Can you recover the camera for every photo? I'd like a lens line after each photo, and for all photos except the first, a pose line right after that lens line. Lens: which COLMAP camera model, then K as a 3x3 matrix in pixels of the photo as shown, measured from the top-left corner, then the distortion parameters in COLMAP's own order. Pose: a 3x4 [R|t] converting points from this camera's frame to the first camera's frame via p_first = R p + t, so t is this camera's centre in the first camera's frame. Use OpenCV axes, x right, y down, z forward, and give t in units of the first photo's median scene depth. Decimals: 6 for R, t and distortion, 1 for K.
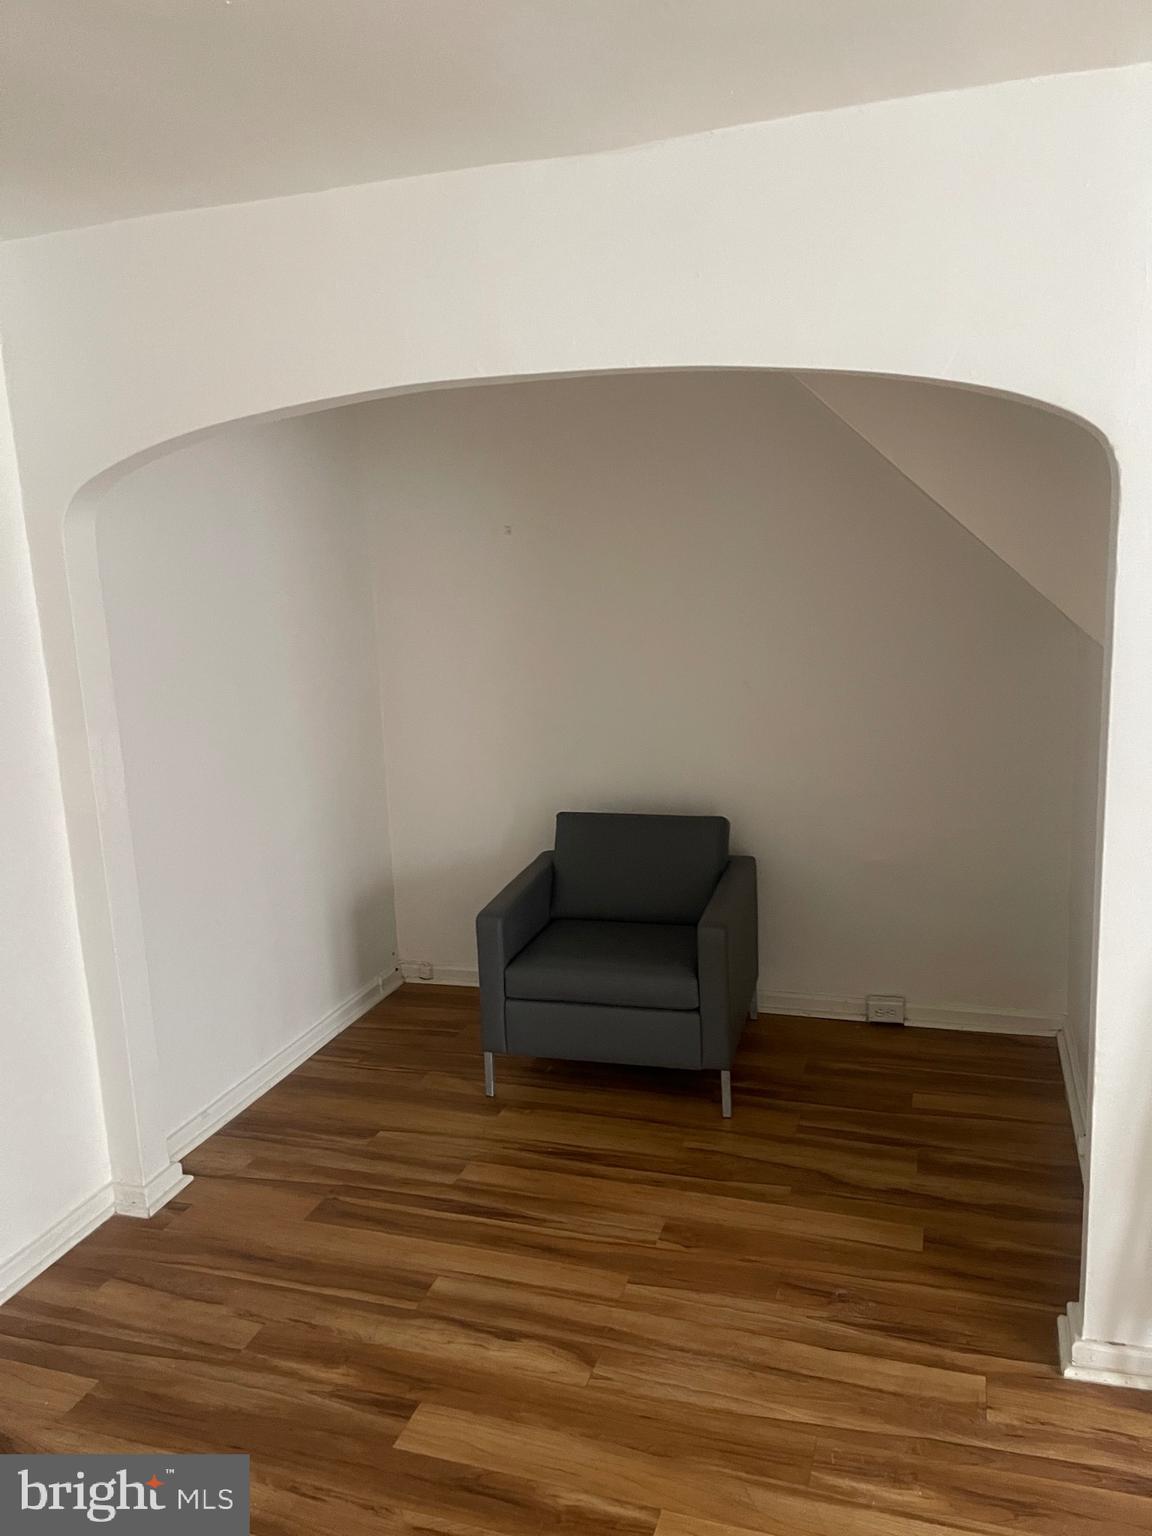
lens RADIAL K [[1168.2, 0, 583.1], [0, 1168.2, 764.0], [0, 0, 1]] dist [0.065915, -0.077255]
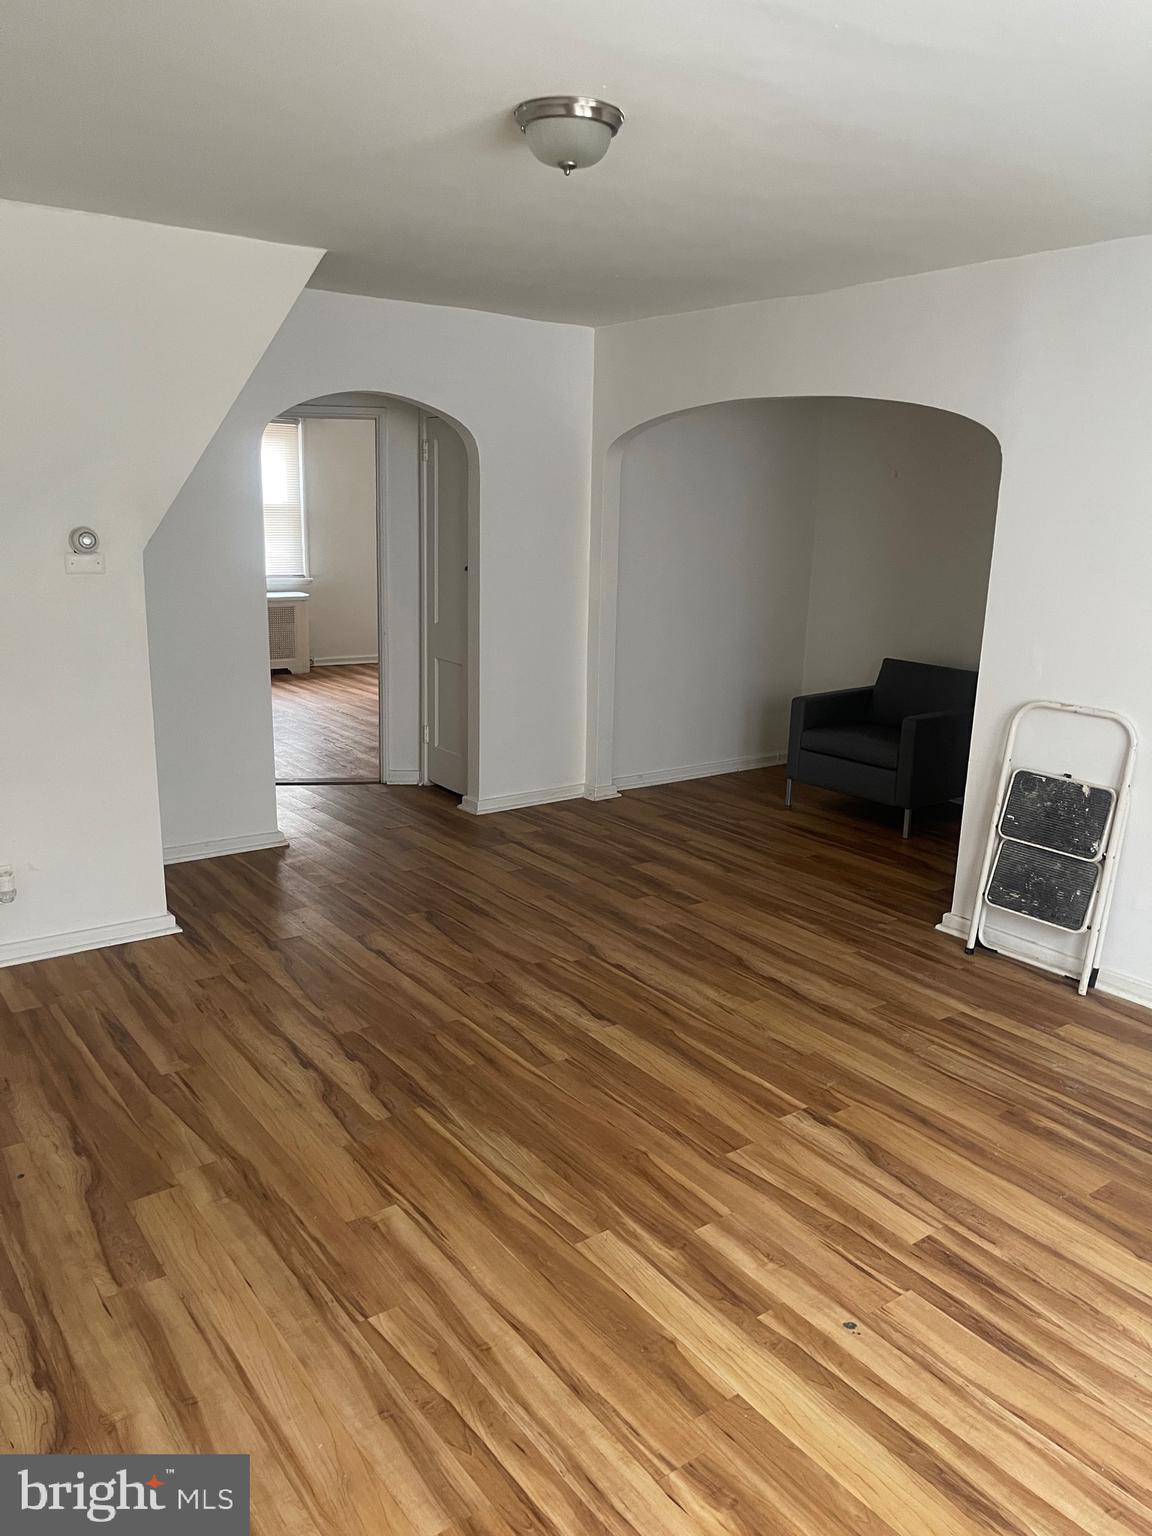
lens RADIAL K [[1168.2, 0, 561.5], [0, 1168.2, 734.6], [0, 0, 1]] dist [0.065915, -0.077255]
pose [[0.806374, 0.180775, -0.563100, 0.726817], [-0.163271, 0.983182, 0.081827, 0.115392], [0.568422, 0.025955, 0.822328, -0.723580]]
